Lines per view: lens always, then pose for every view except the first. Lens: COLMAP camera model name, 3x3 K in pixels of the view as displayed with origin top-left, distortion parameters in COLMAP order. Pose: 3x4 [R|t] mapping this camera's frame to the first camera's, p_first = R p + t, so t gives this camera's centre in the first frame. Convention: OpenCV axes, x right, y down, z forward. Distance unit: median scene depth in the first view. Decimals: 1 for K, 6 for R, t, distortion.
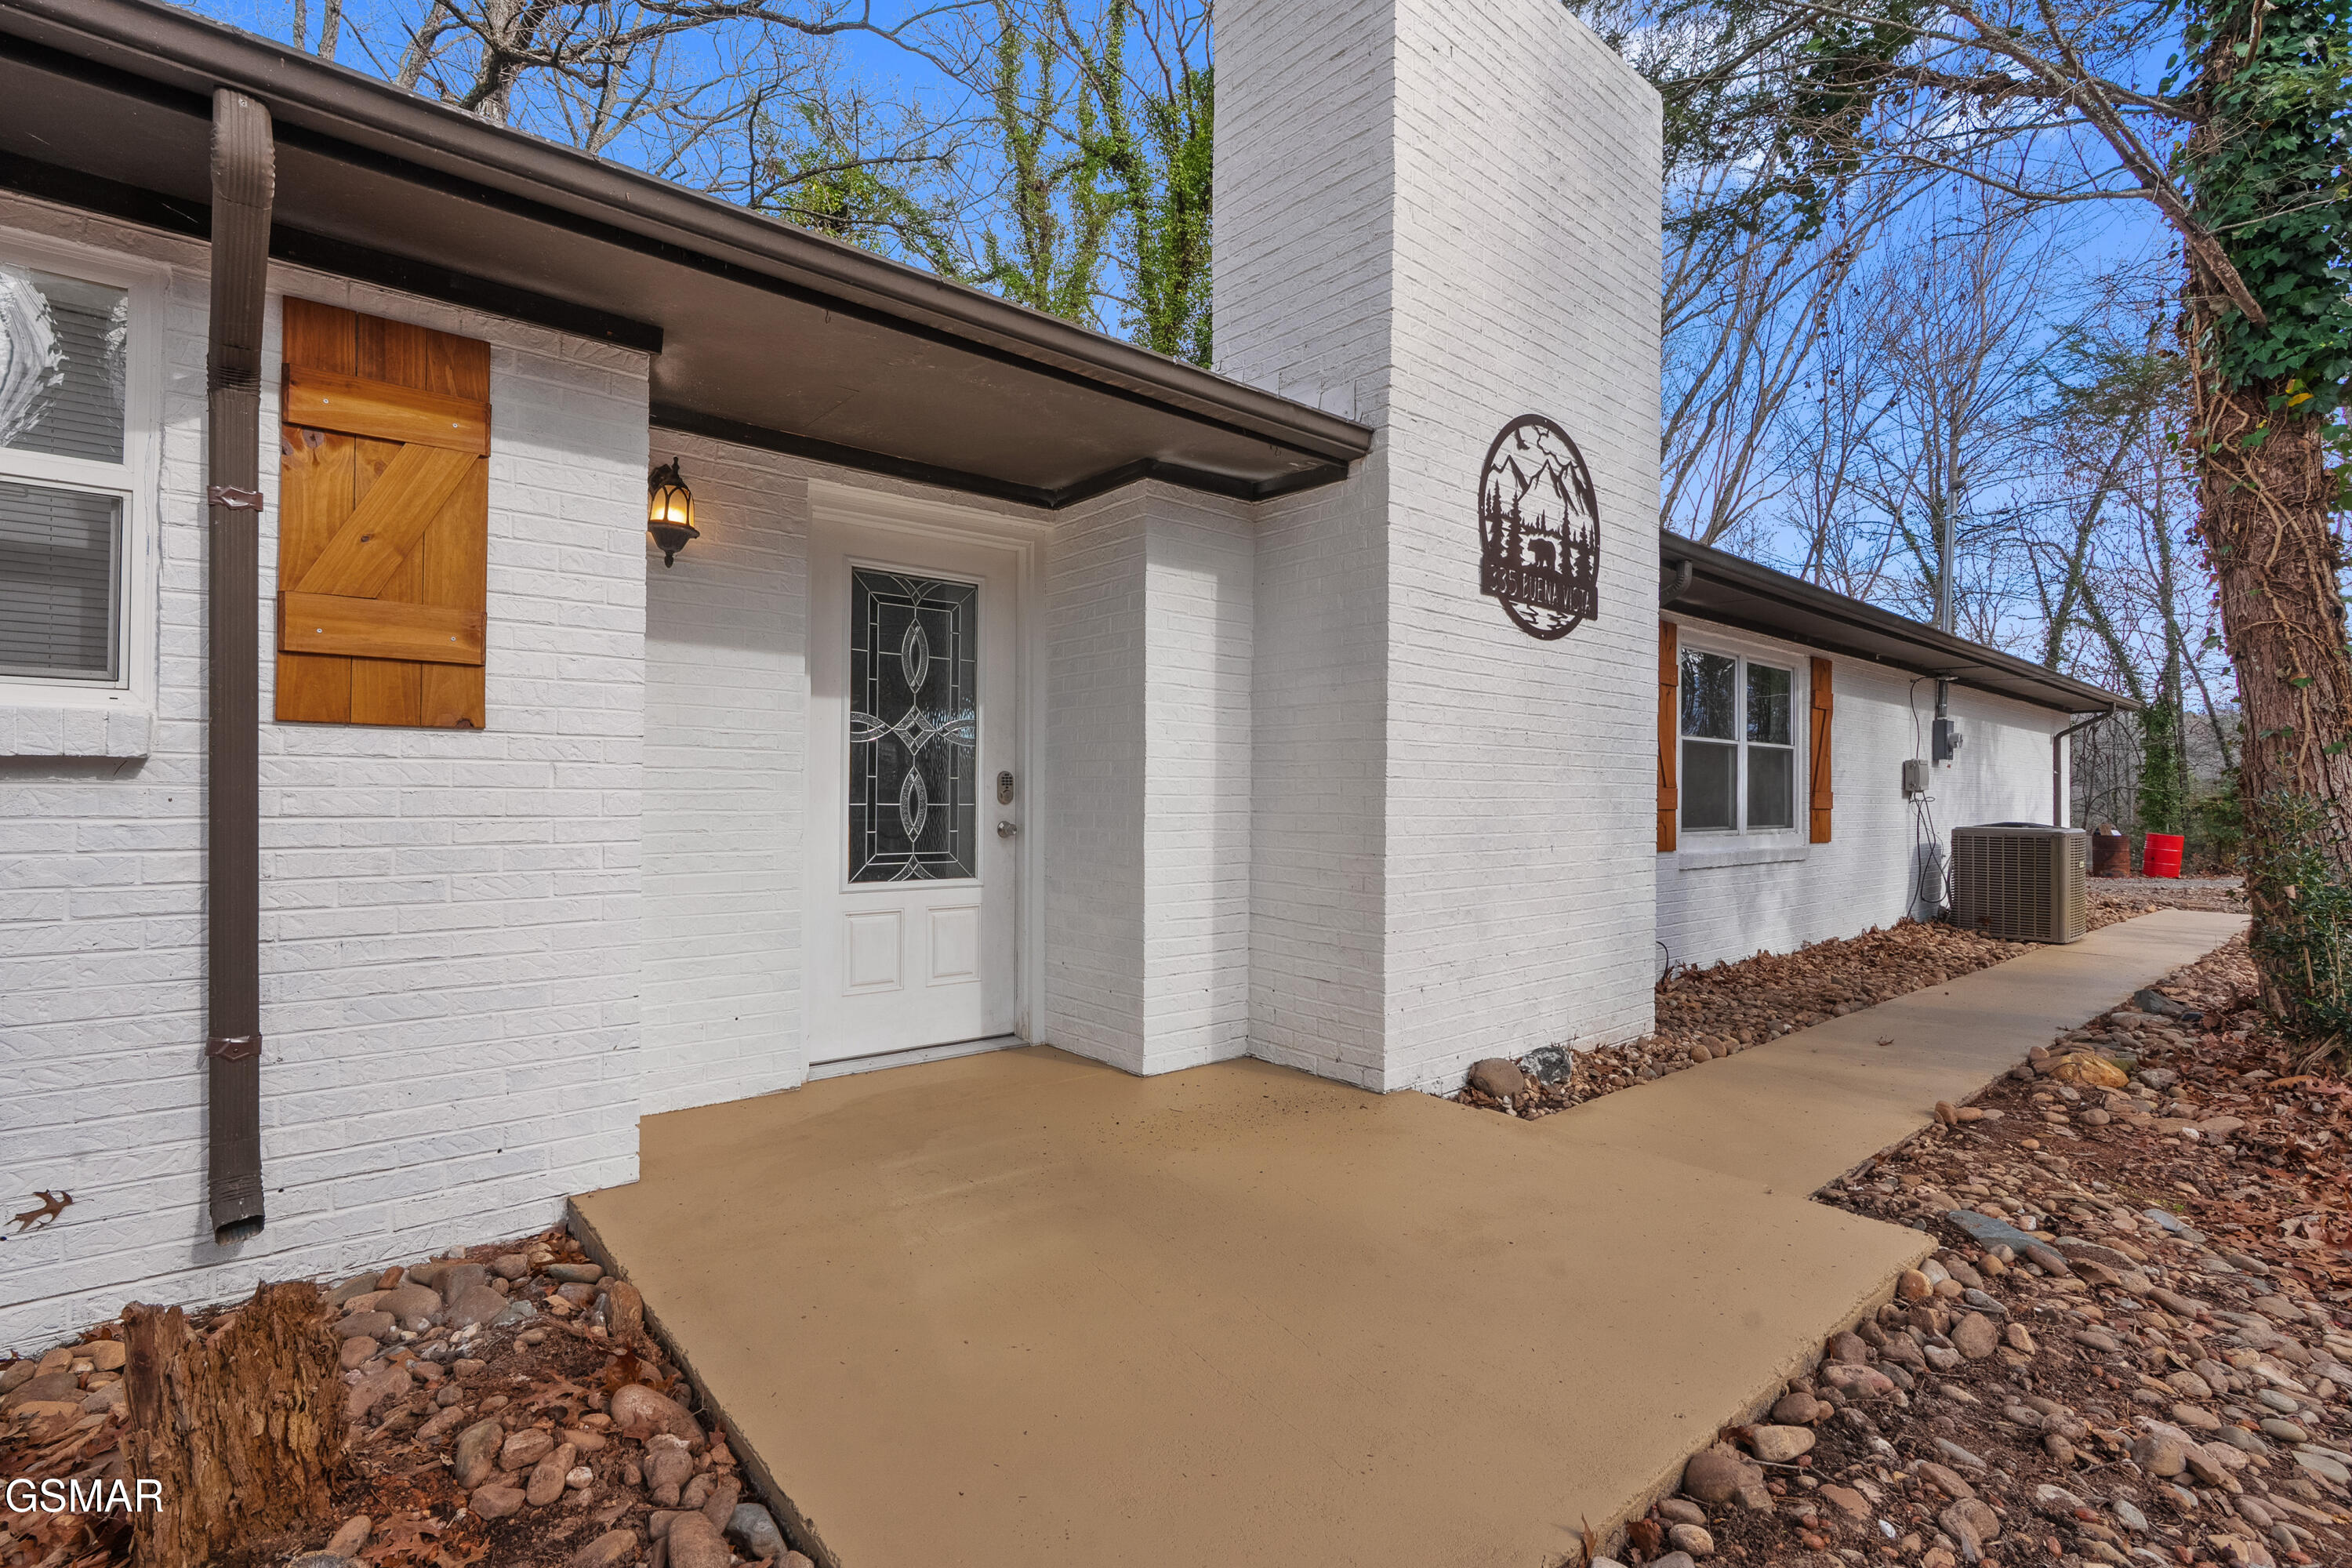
lens RADIAL K [[1070.6, 0, 1174.4], [0, 1070.6, 784.2], [0, 0, 1]] dist [-0.012503, 0.005300]
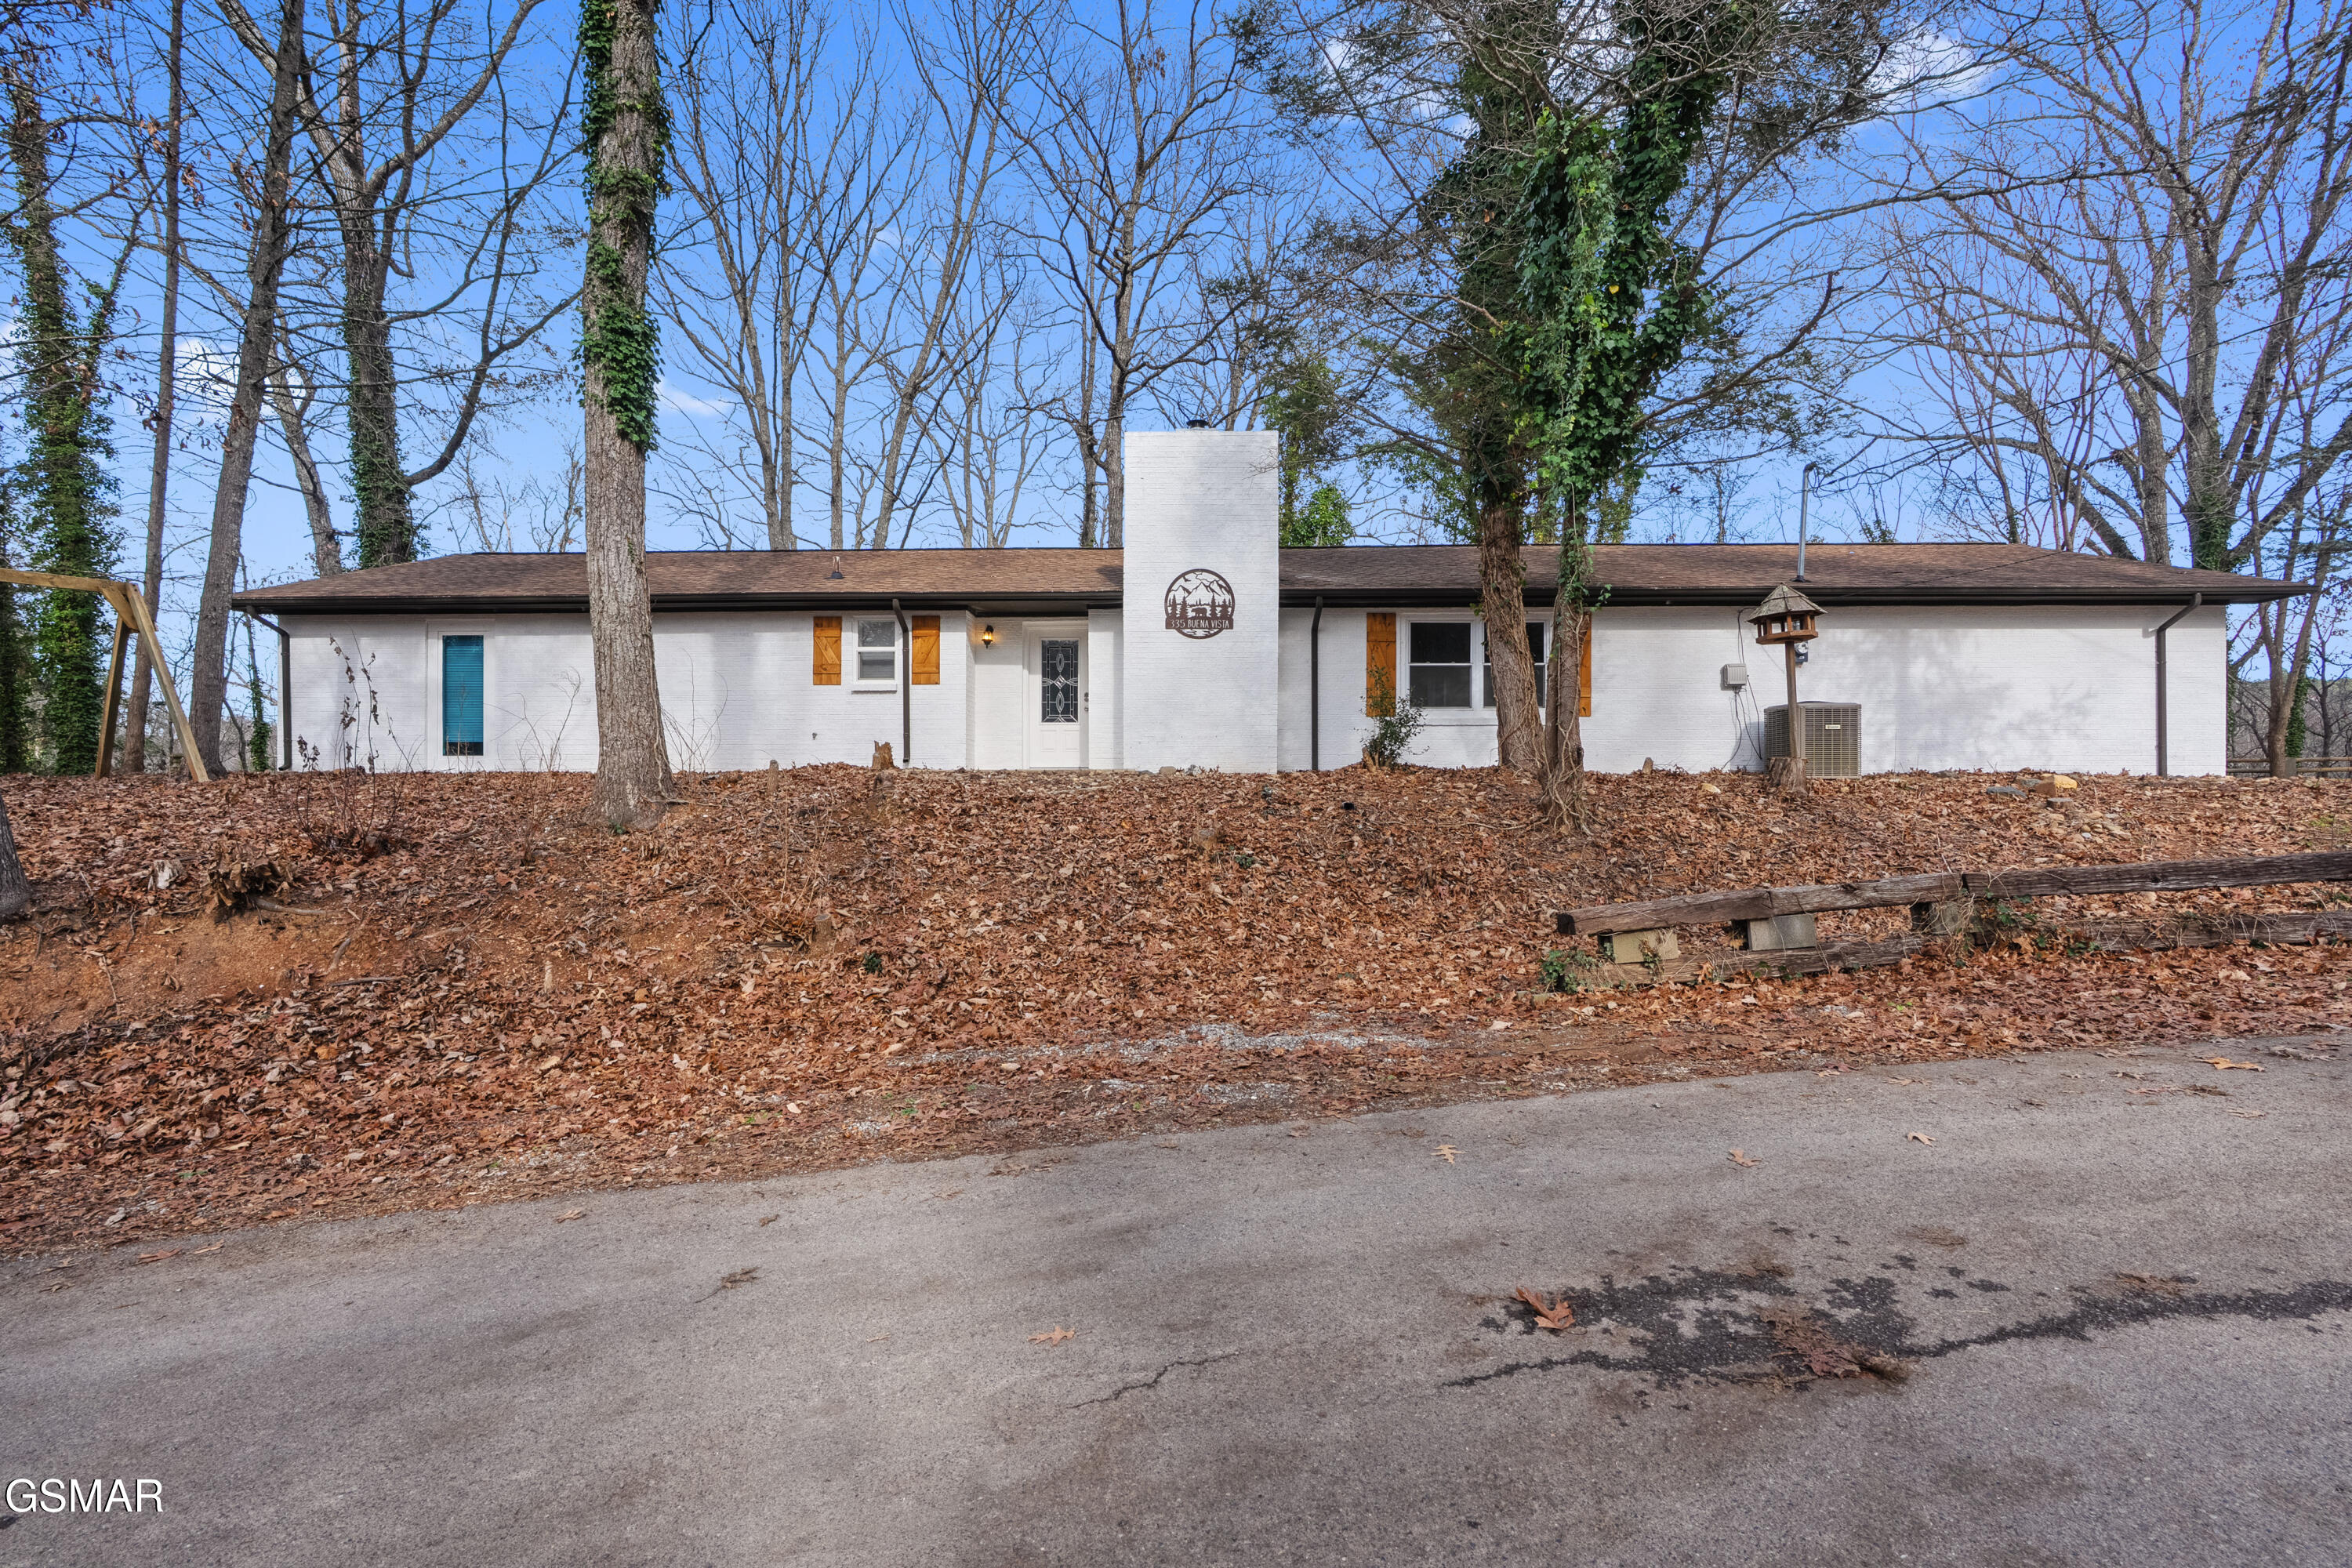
lens RADIAL K [[1070.6, 0, 1178.5], [0, 1070.6, 787.9], [0, 0, 1]] dist [-0.012503, 0.005300]
pose [[0.724144, -0.006439, -0.689618, 2.578944], [0.008397, 0.999965, -0.000520, 0.317980], [0.689597, -0.005415, 0.724173, -1.392533]]
